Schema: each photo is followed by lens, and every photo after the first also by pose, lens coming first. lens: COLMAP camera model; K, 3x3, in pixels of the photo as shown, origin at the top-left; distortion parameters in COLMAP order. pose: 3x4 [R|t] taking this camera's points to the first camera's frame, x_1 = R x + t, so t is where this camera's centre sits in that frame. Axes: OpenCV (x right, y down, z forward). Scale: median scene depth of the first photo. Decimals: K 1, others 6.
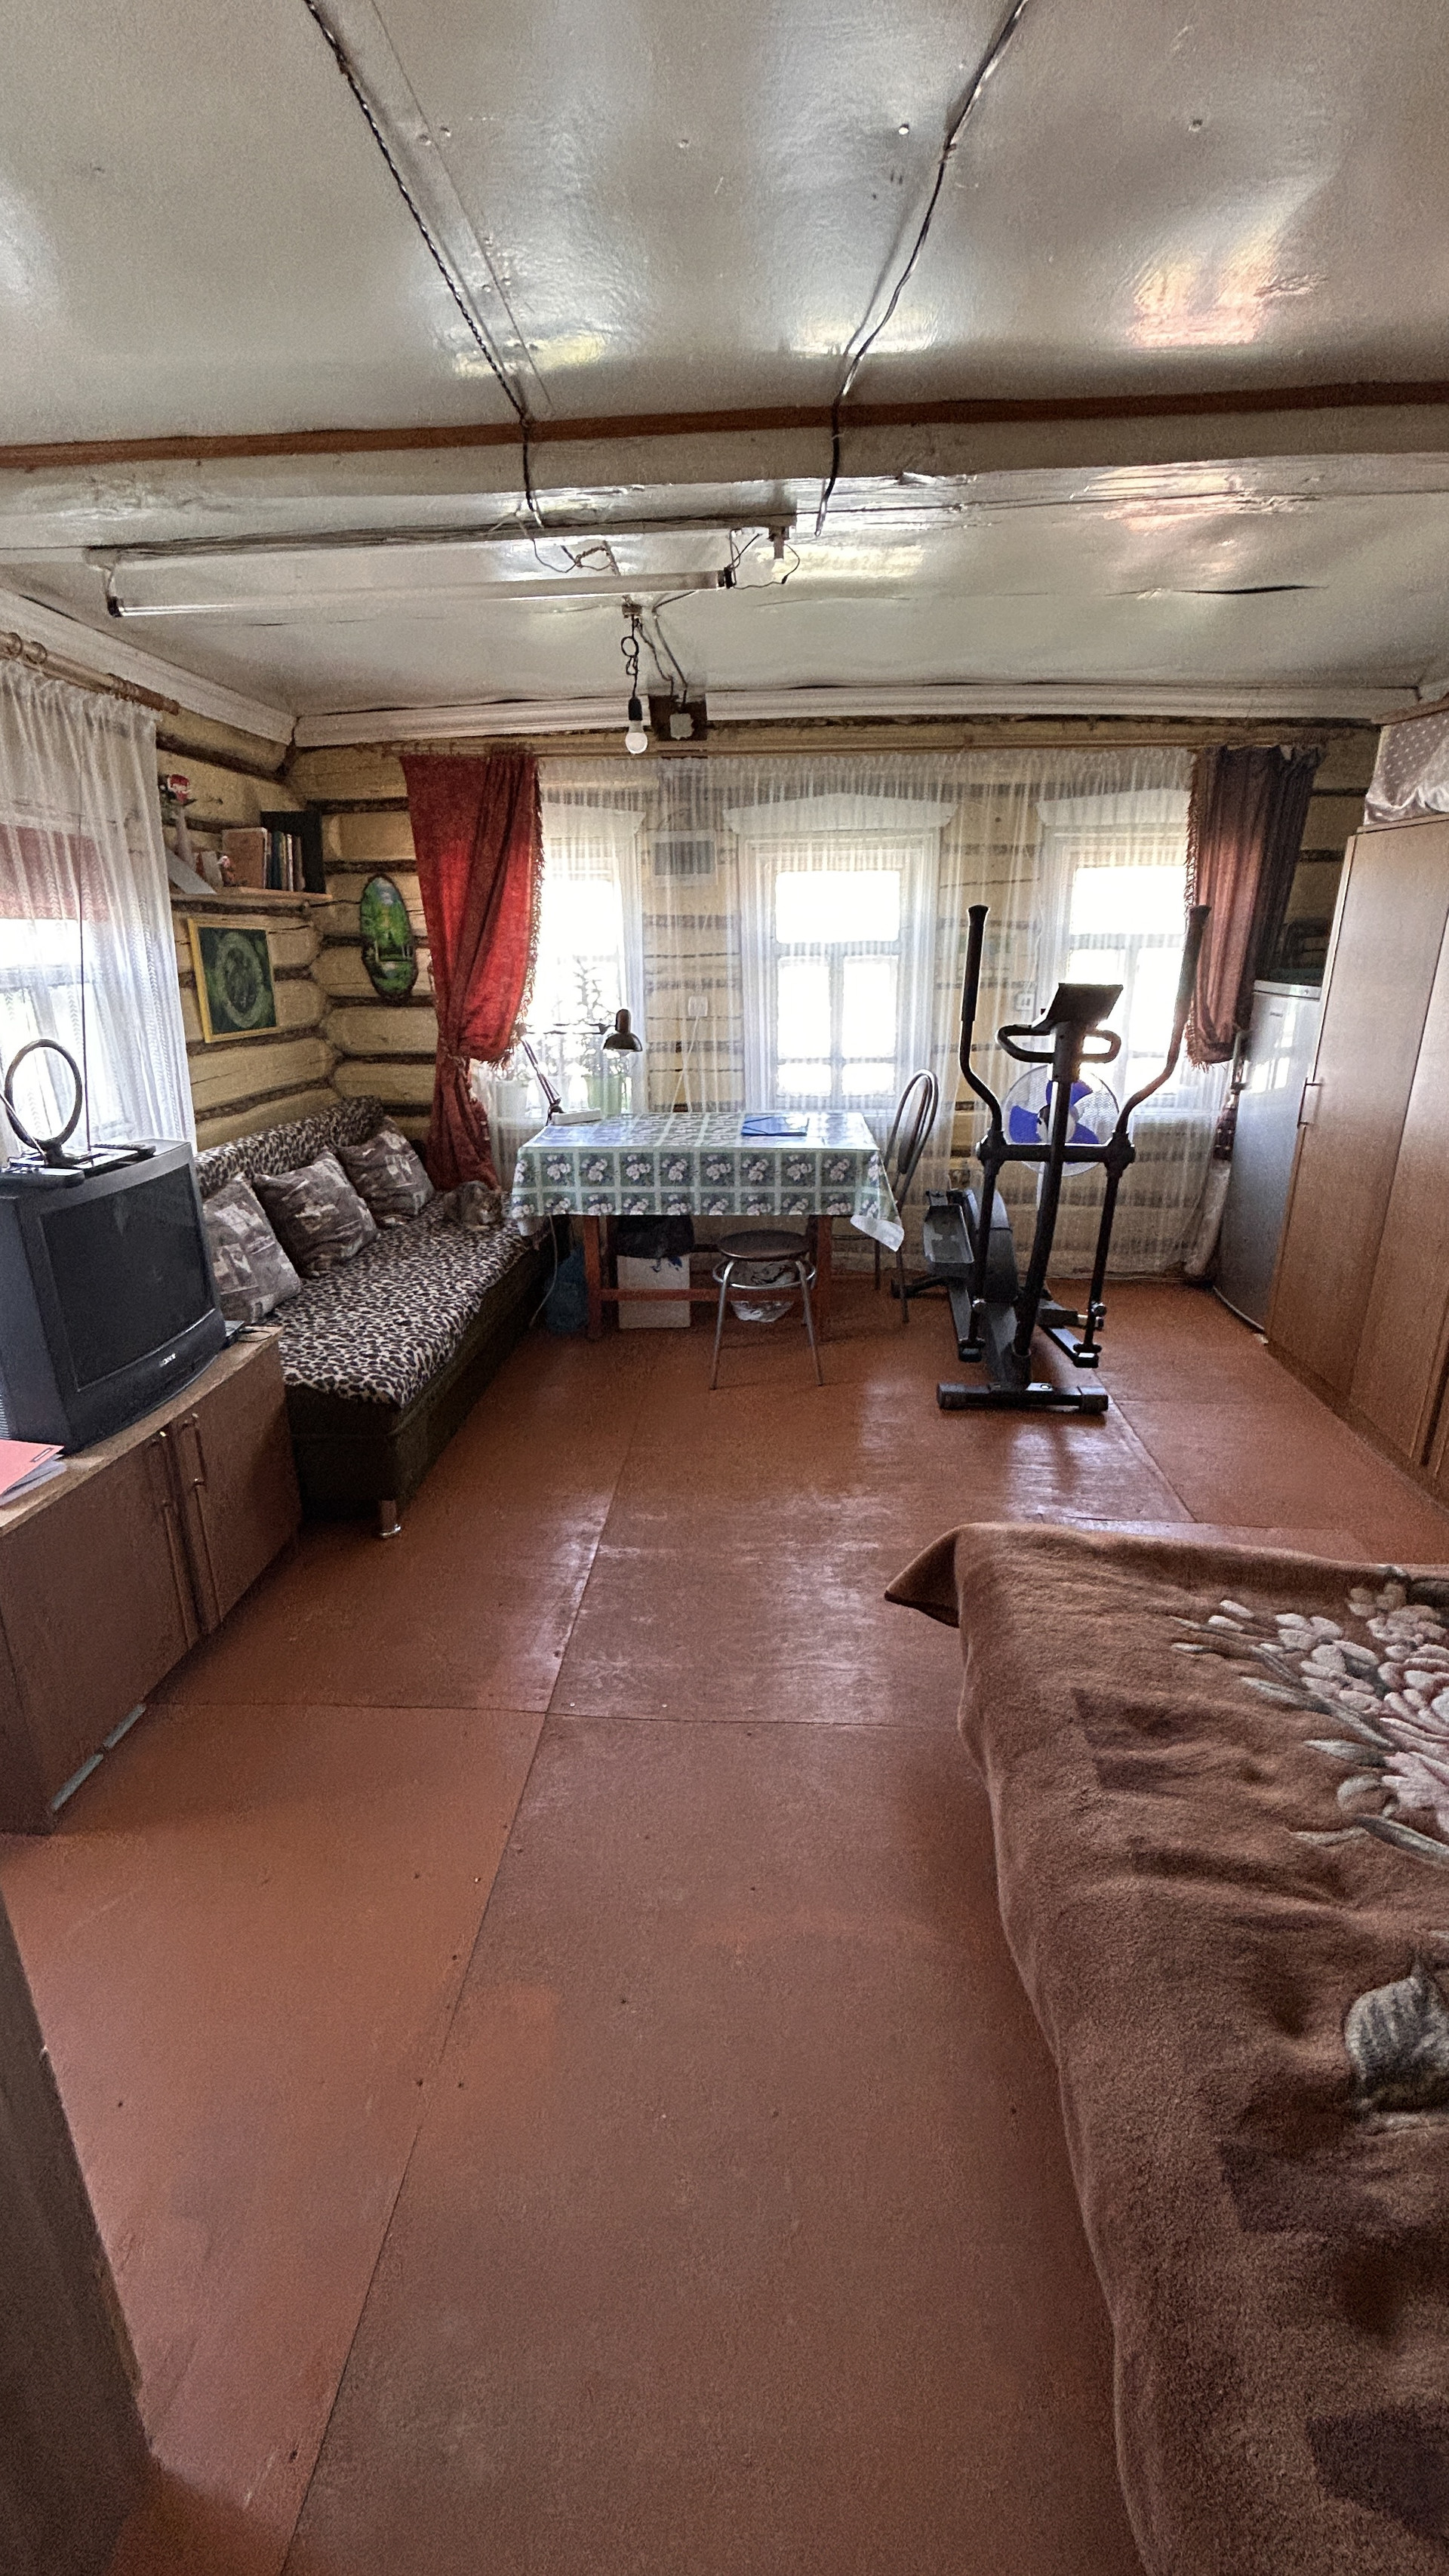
lens RADIAL K [[1044.9, 0, 725.6], [0, 1044.9, 1284.3], [0, 0, 1]] dist [-0.001020, 0.000474]
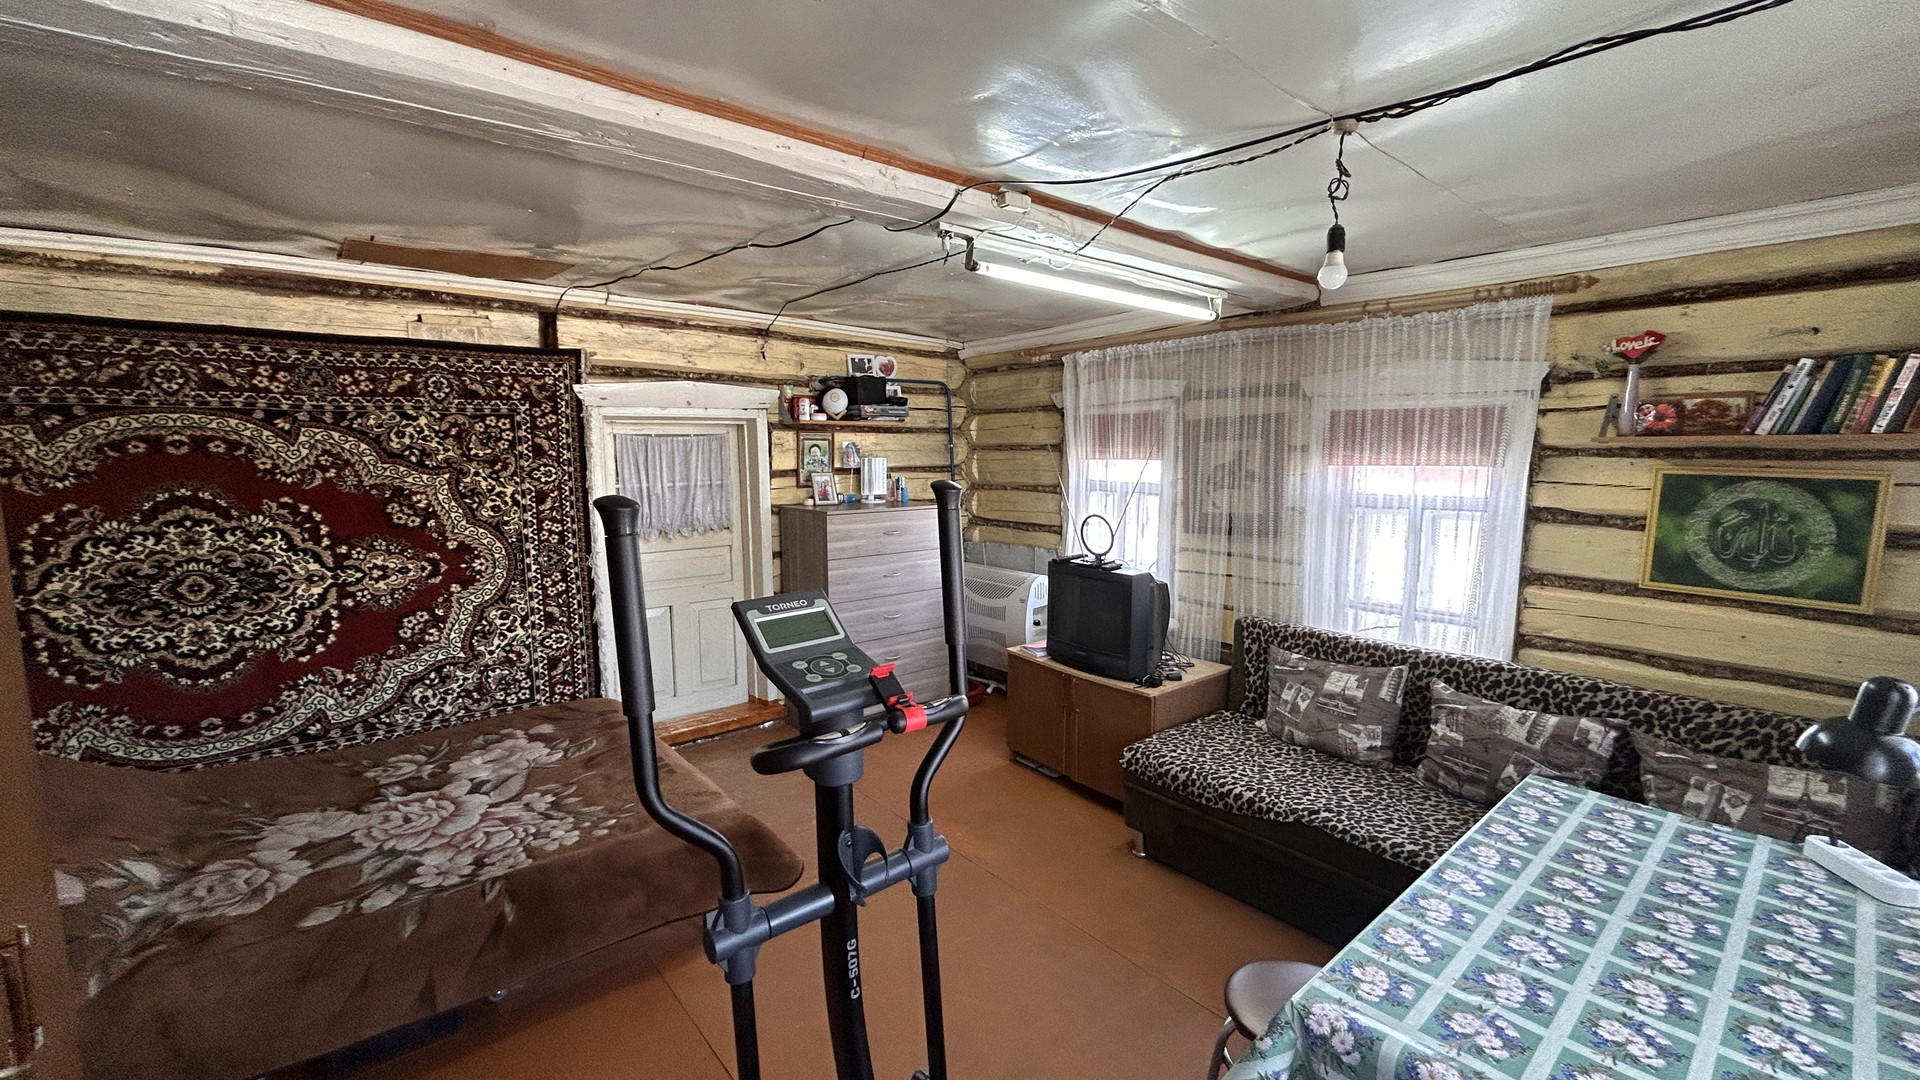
lens RADIAL K [[780.8, 0, 957.1], [0, 780.8, 539.3], [0, 0, 1]] dist [-0.004007, 0.002262]
pose [[-0.732210, 0.088294, -0.675331, 0.443220], [-0.207307, 0.915620, 0.344477, -0.382484], [0.648762, 0.392231, -0.652122, 1.024886]]
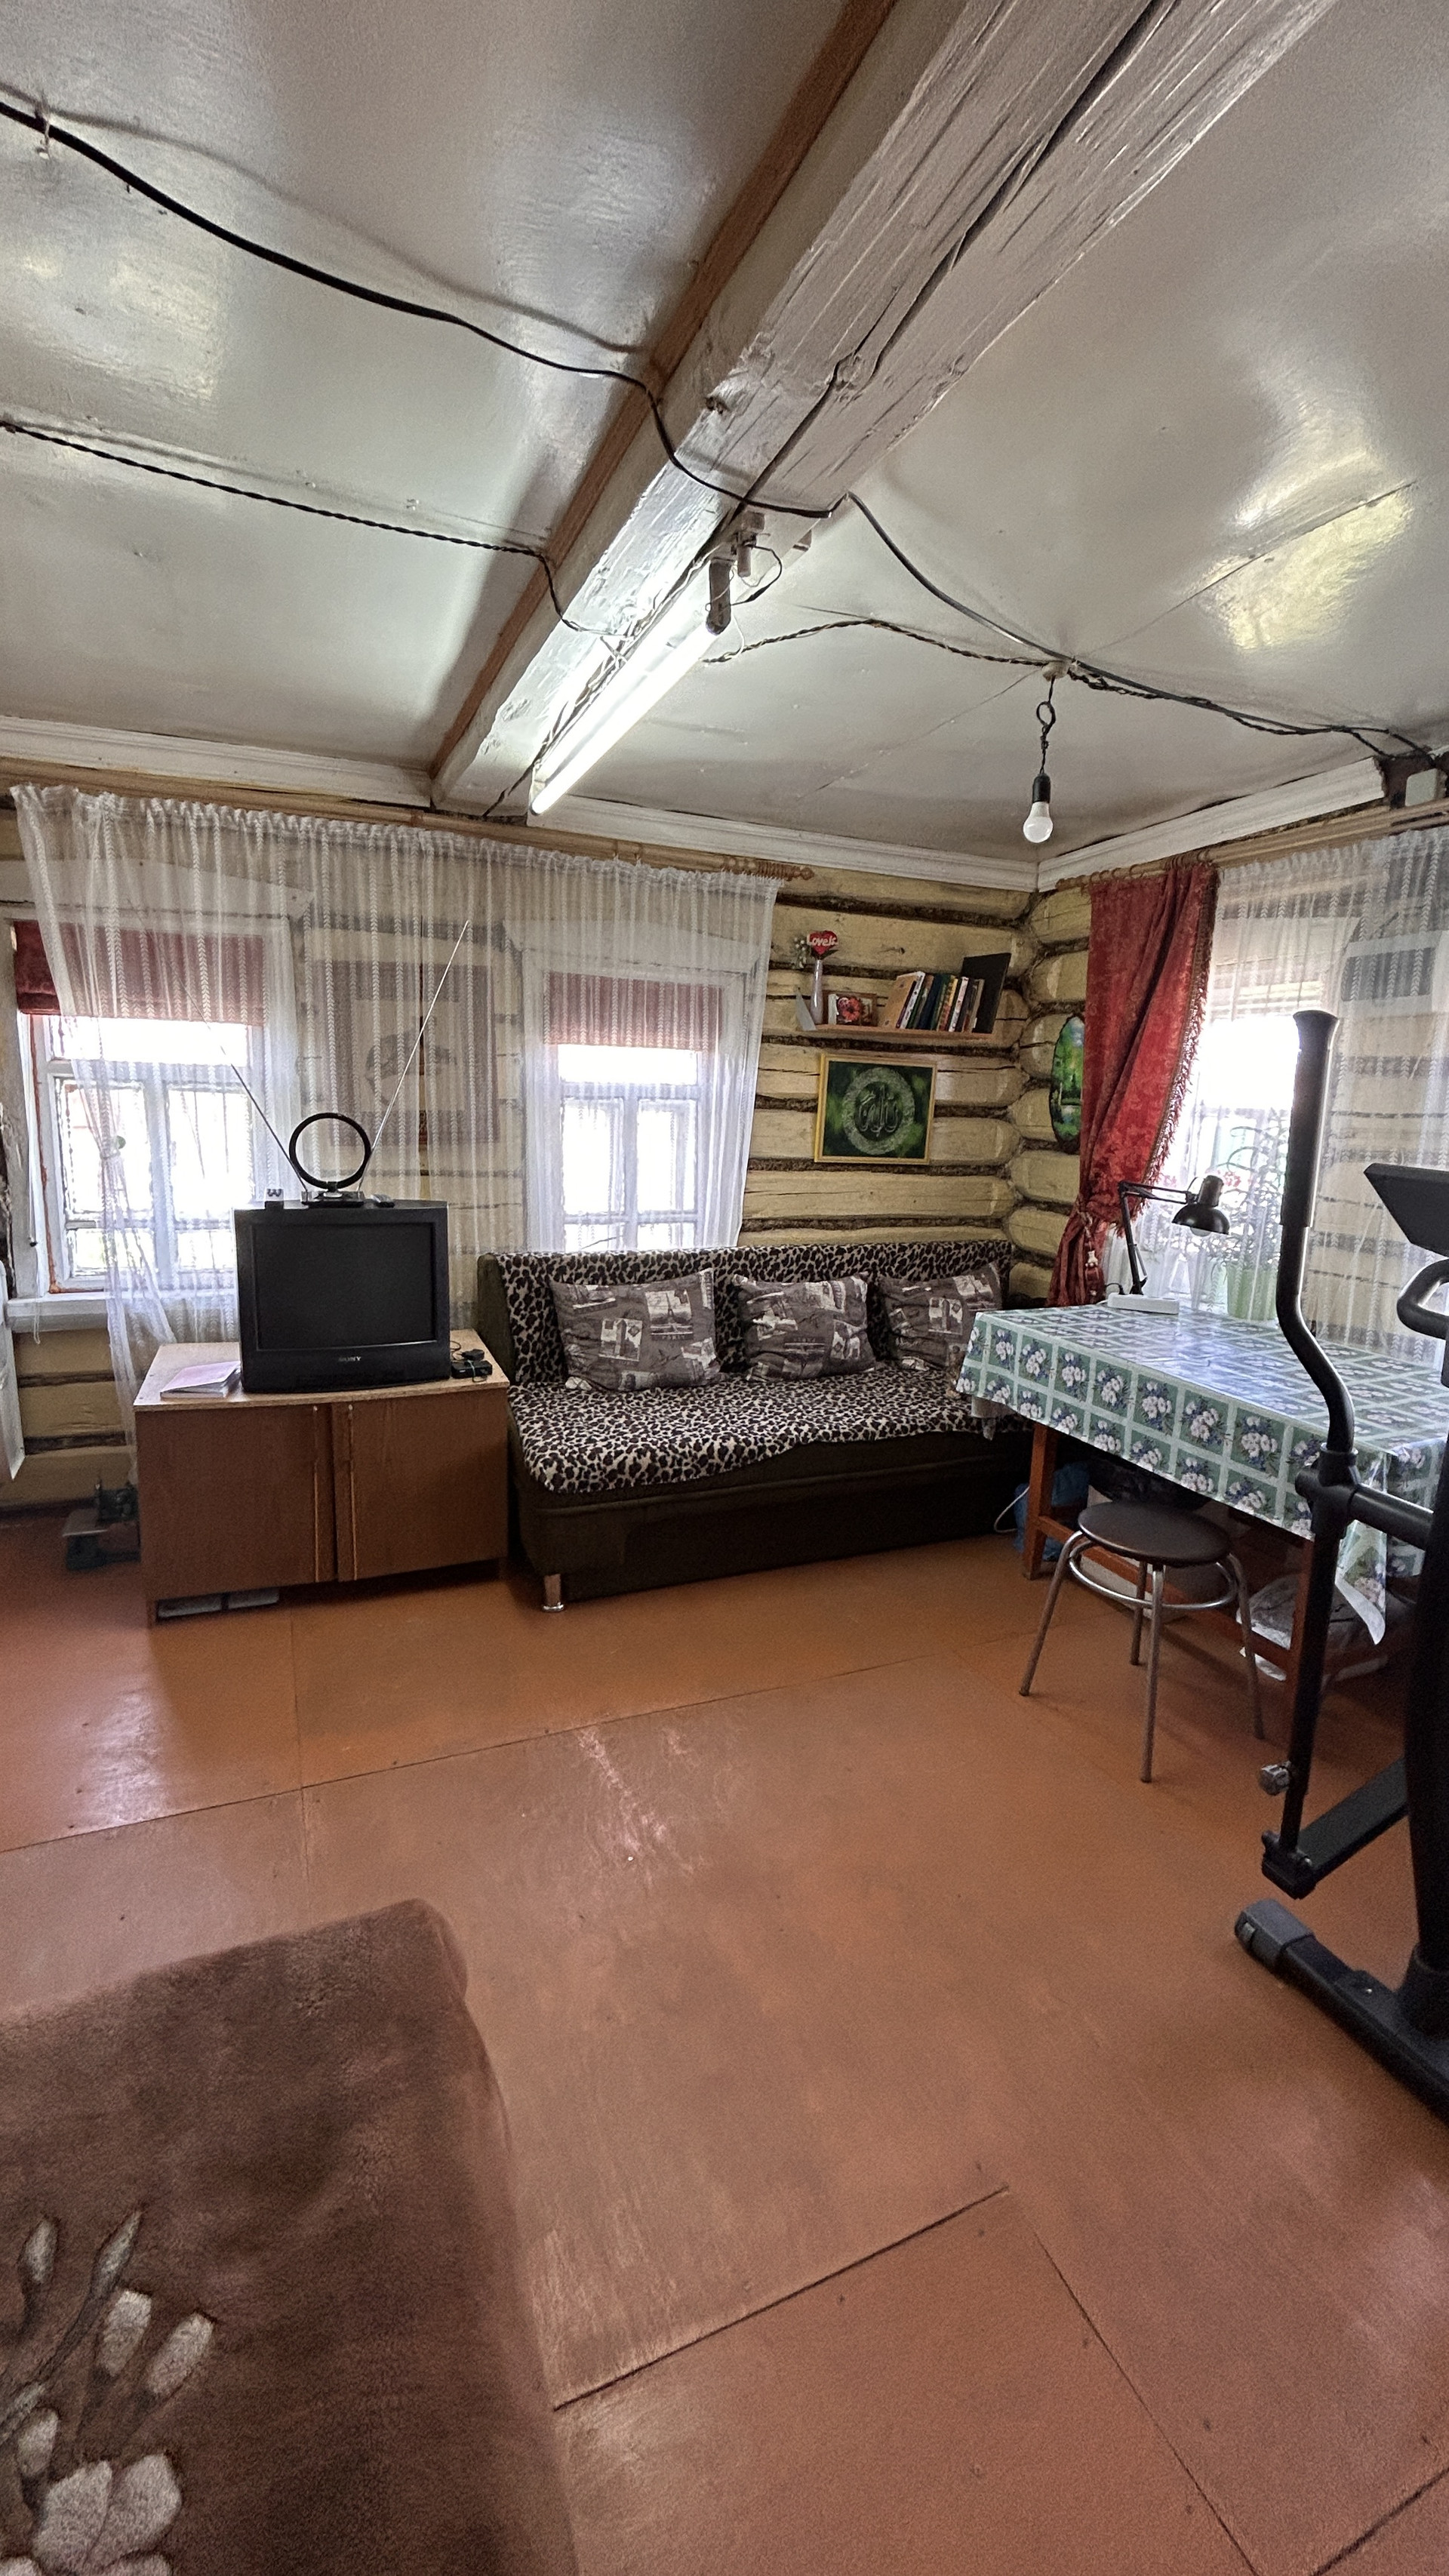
lens RADIAL K [[1047.6, 0, 724.8], [0, 1047.6, 1285.3], [0, 0, 1]] dist [-0.003706, 0.002296]
pose [[0.449601, 0.191192, -0.872528, 0.445654], [-0.318495, 0.946931, 0.043380, -0.122776], [0.834518, 0.258392, 0.486635, 0.407422]]
